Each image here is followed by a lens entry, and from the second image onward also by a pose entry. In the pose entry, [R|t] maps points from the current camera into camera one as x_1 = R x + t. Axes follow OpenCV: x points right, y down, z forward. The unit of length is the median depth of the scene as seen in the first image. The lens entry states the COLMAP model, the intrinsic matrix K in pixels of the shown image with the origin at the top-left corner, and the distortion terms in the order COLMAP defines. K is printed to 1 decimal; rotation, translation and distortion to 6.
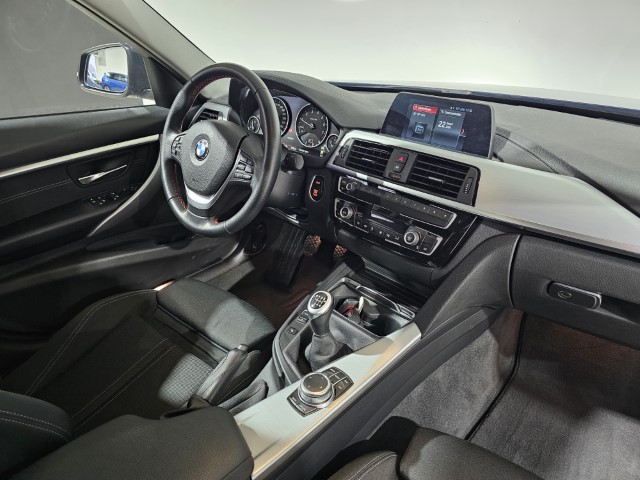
lens RADIAL K [[426.6, 0, 321.2], [0, 426.6, 252.5], [0, 0, 1]] dist [0.005594, -0.000117]
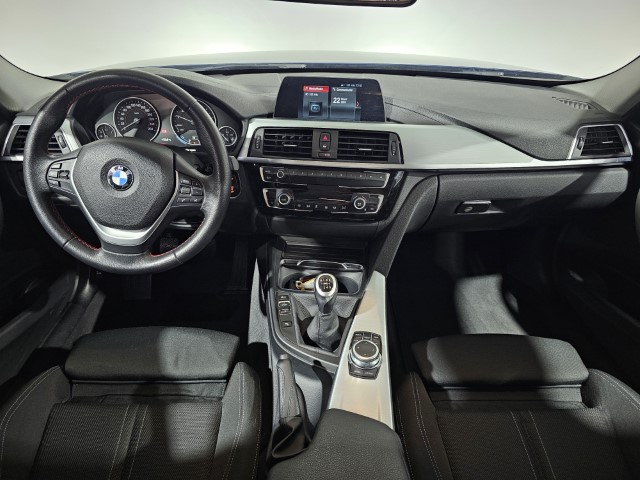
lens RADIAL K [[429.3, 0, 320.0], [0, 429.3, 240.0], [0, 0, 1]] dist [0.031719, -0.002155]
pose [[0.771989, -0.342709, 0.535335, -0.501607], [0.304136, 0.938693, 0.162346, -0.153842], [-0.558153, 0.037486, 0.828891, 0.088981]]
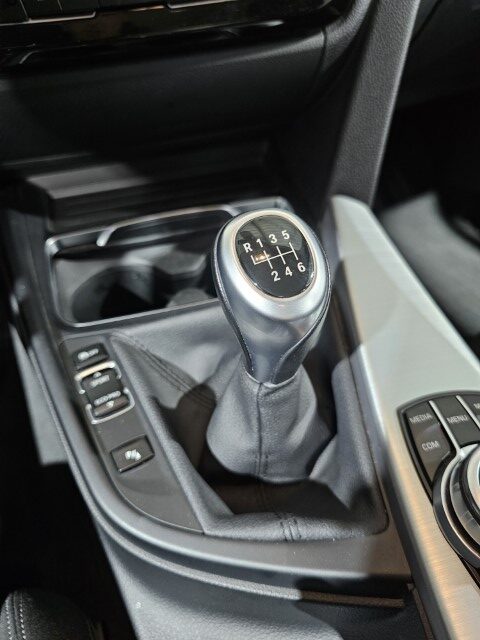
lens RADIAL K [[429.3, 0, 240.0], [0, 429.3, 320.0], [0, 0, 1]] dist [0.031719, -0.002155]
pose [[0.489332, -0.620146, 0.613167, -0.150461], [0.457362, 0.781133, 0.425030, 0.036542], [-0.742546, 0.072459, 0.665865, 0.780609]]
